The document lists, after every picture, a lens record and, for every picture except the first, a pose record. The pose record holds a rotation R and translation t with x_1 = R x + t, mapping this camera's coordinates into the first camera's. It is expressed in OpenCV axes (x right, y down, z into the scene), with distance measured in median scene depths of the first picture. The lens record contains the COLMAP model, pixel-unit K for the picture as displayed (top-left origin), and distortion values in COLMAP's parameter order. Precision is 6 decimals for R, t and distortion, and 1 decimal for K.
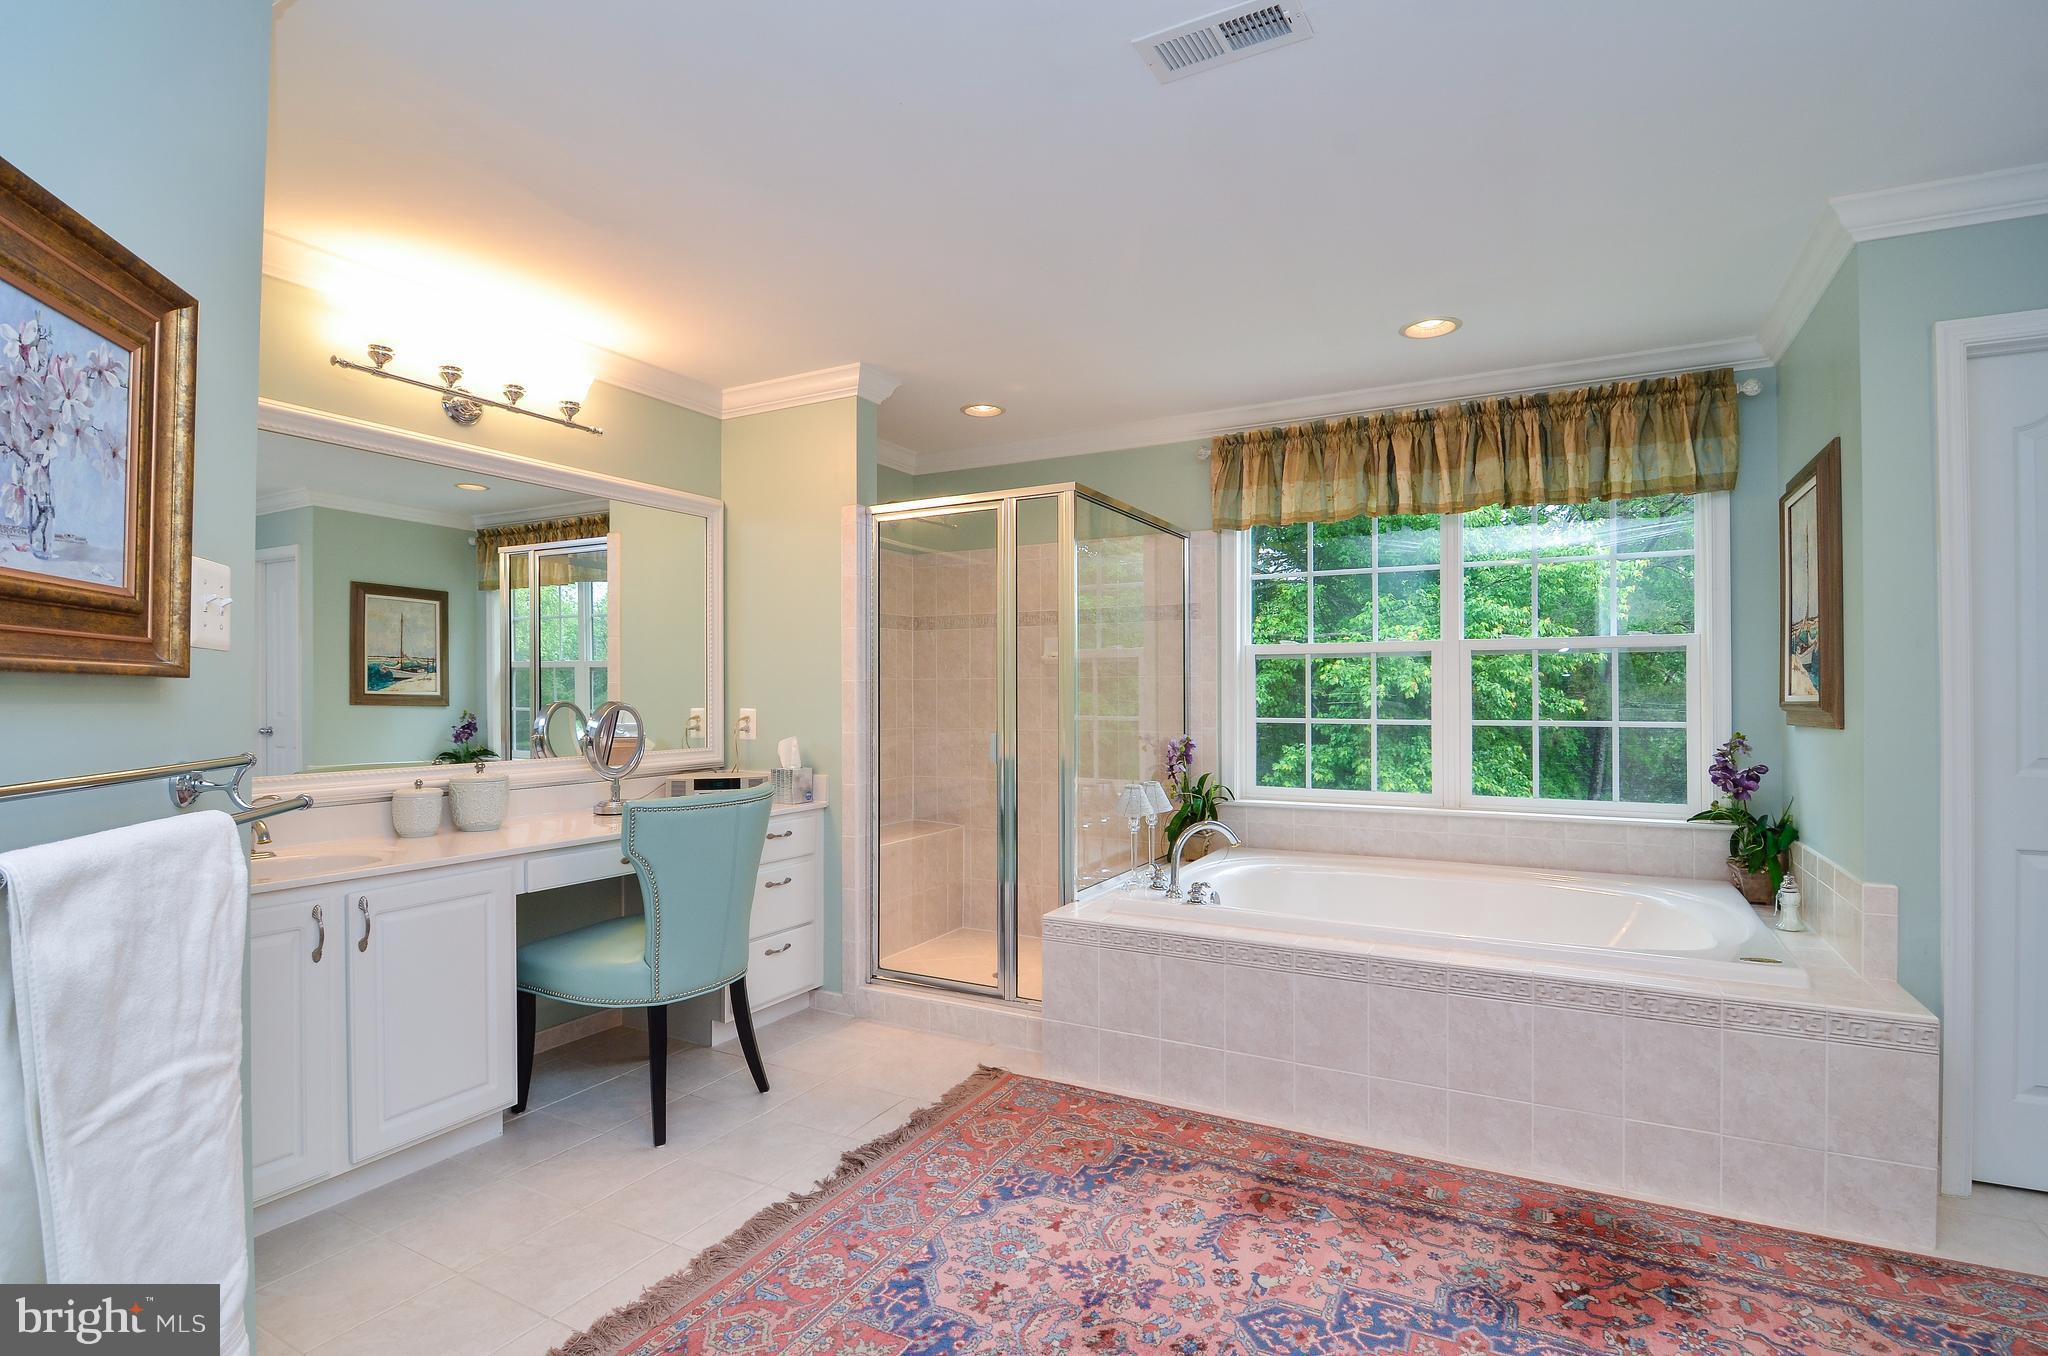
lens RADIAL K [[976.9, 0, 1028.2], [0, 976.9, 684.7], [0, 0, 1]] dist [-0.009133, -0.008289]
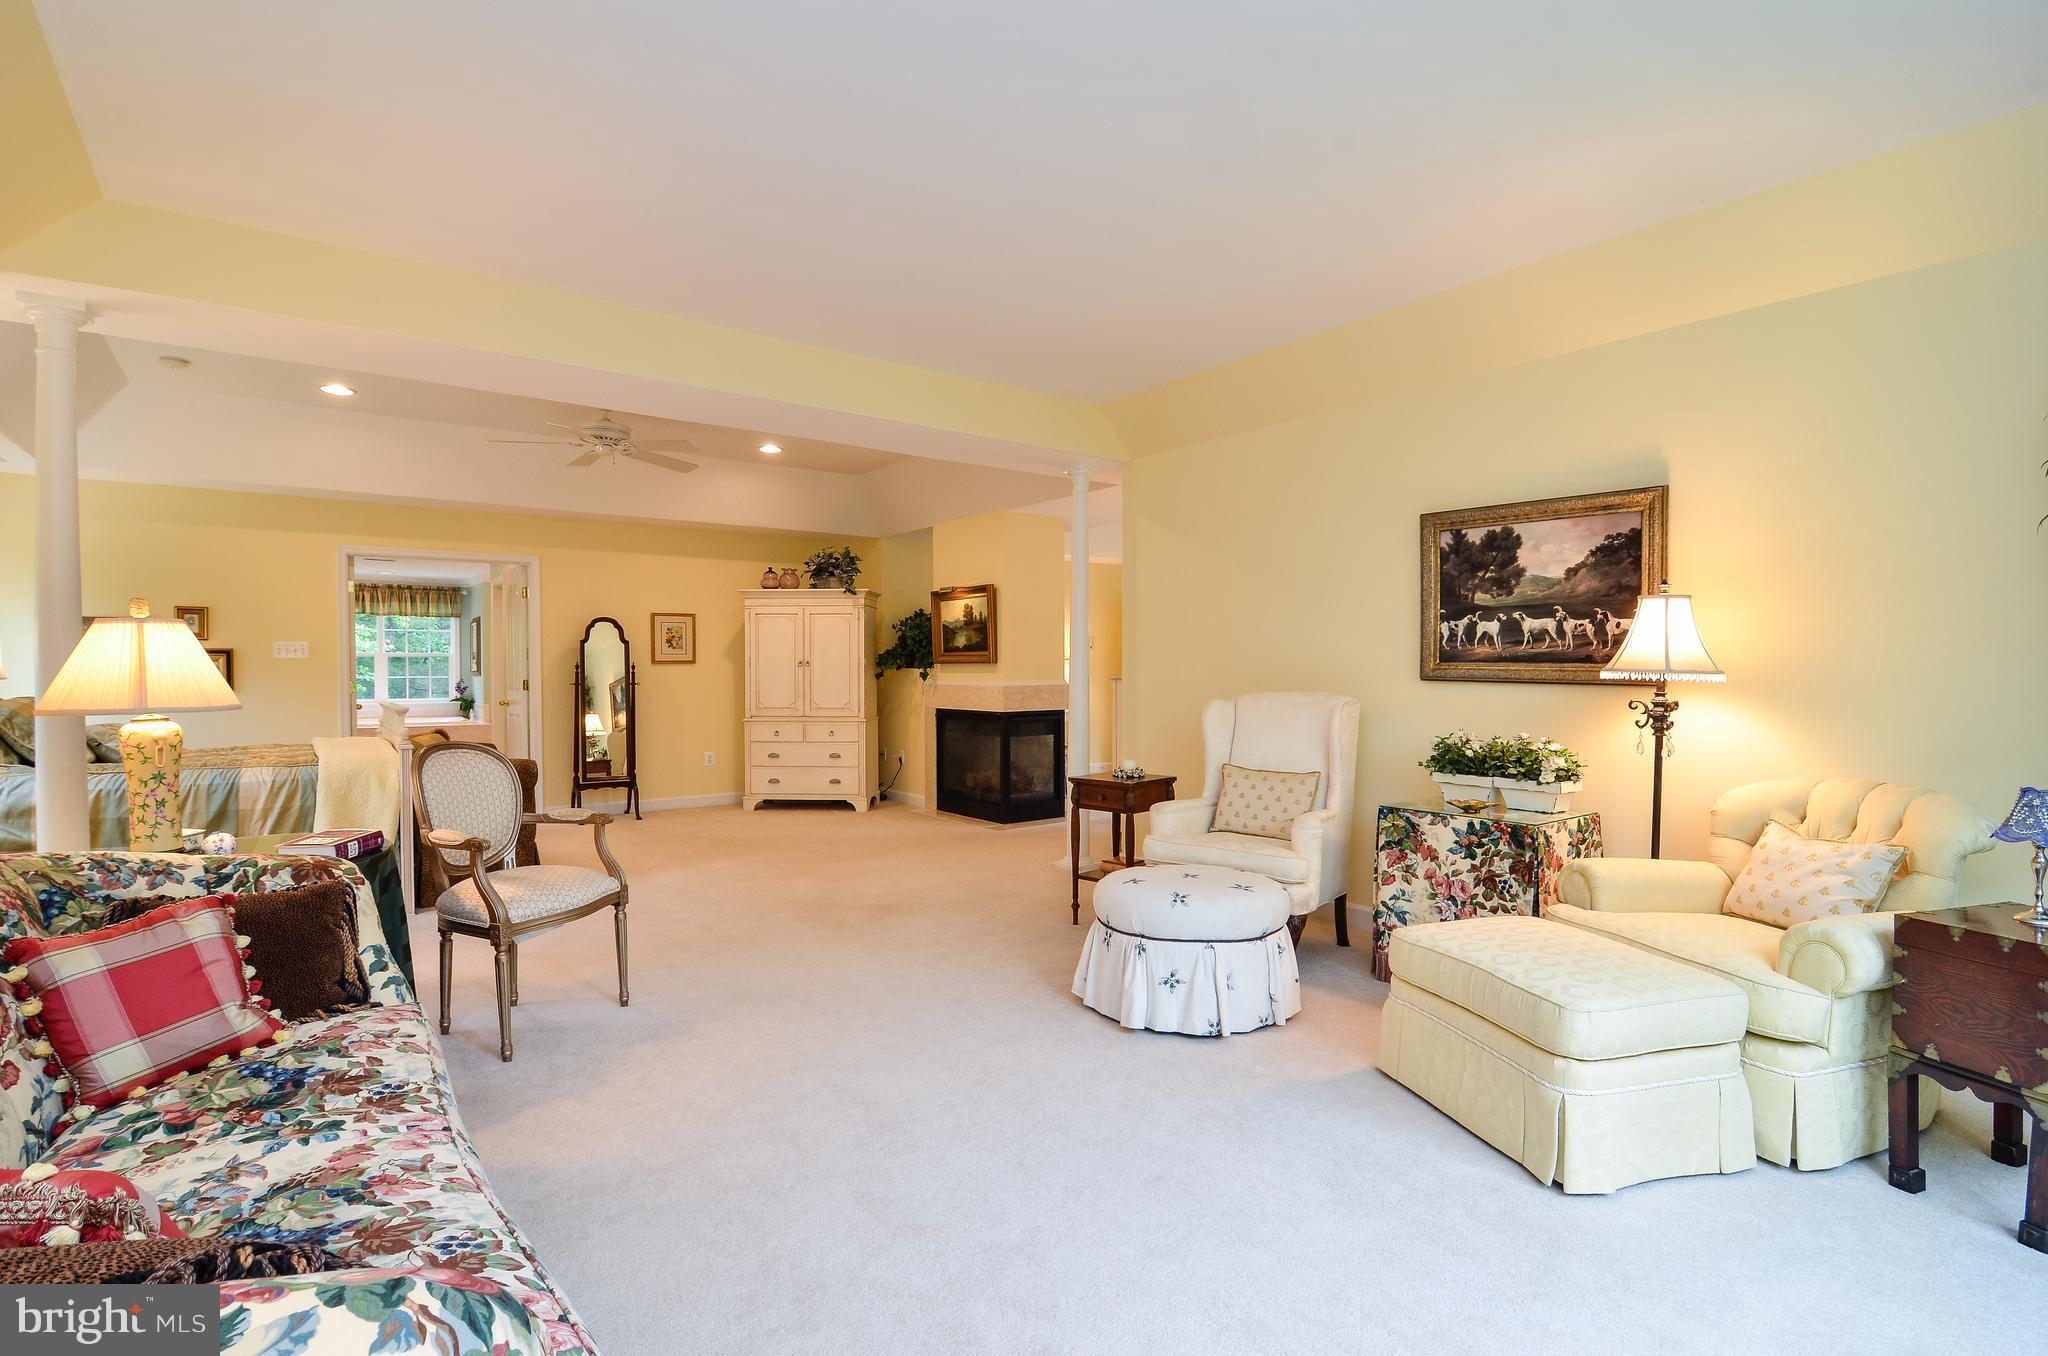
lens RADIAL K [[976.9, 0, 1033.4], [0, 976.9, 690.9], [0, 0, 1]] dist [-0.009133, -0.008289]
pose [[0.404889, -0.011236, 0.914297, -1.939677], [-0.005626, 0.999875, 0.014779, 0.027789], [-0.914349, -0.011128, 0.404775, -2.723636]]
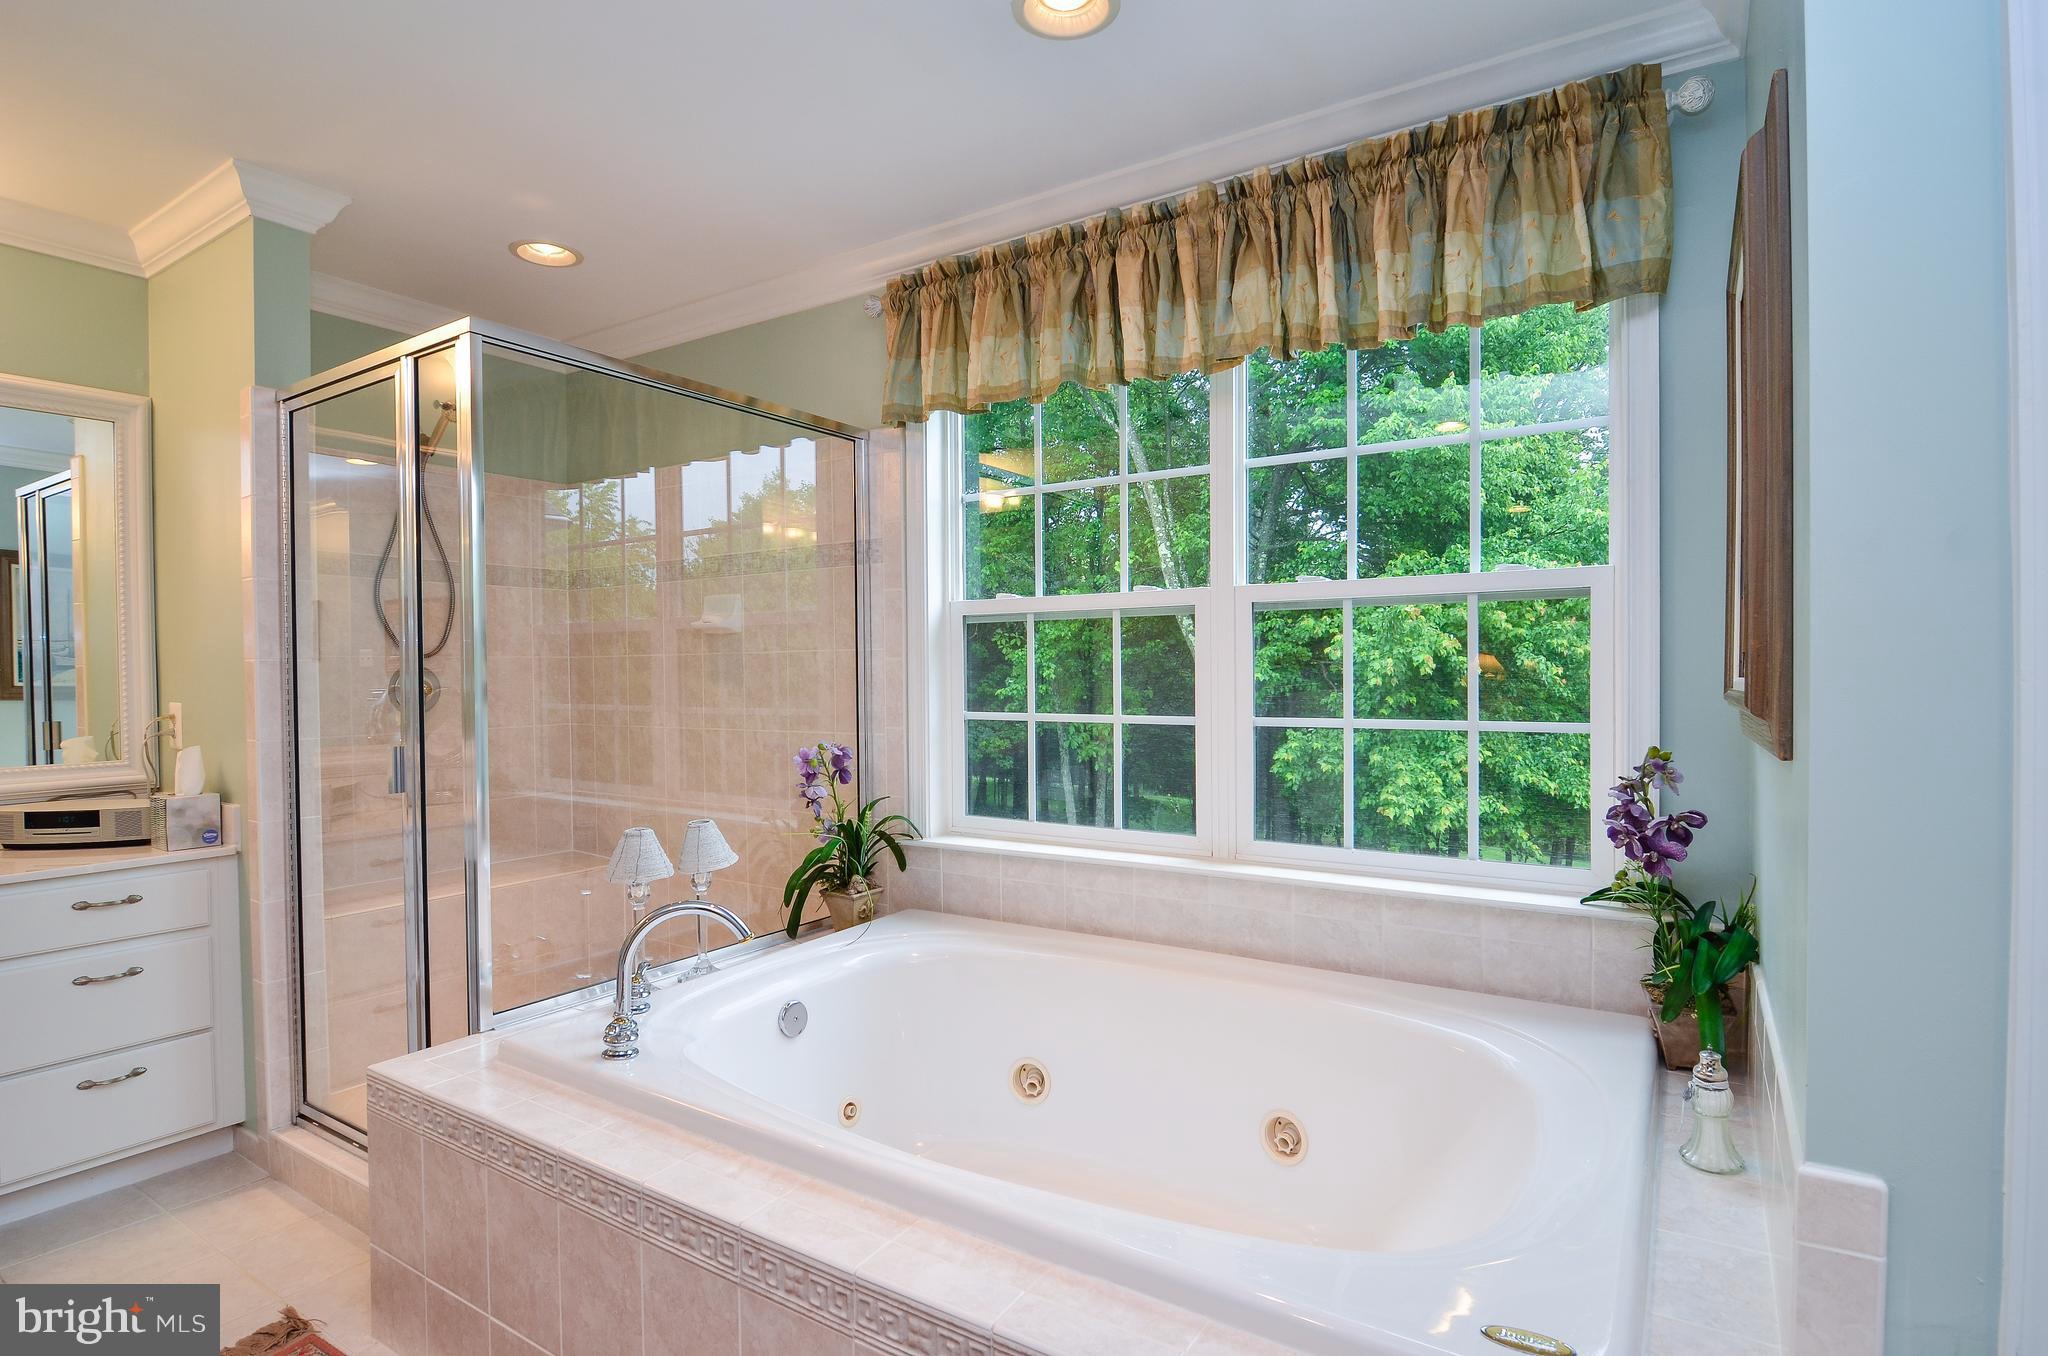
lens RADIAL K [[976.9, 0, 1077.7], [0, 976.9, 683.4], [0, 0, 1]] dist [-0.009133, -0.008289]
pose [[0.997258, -0.005981, -0.073763, 0.436871], [0.007709, 0.999702, 0.023165, -0.000052], [0.073603, -0.023670, 0.997007, 0.429788]]
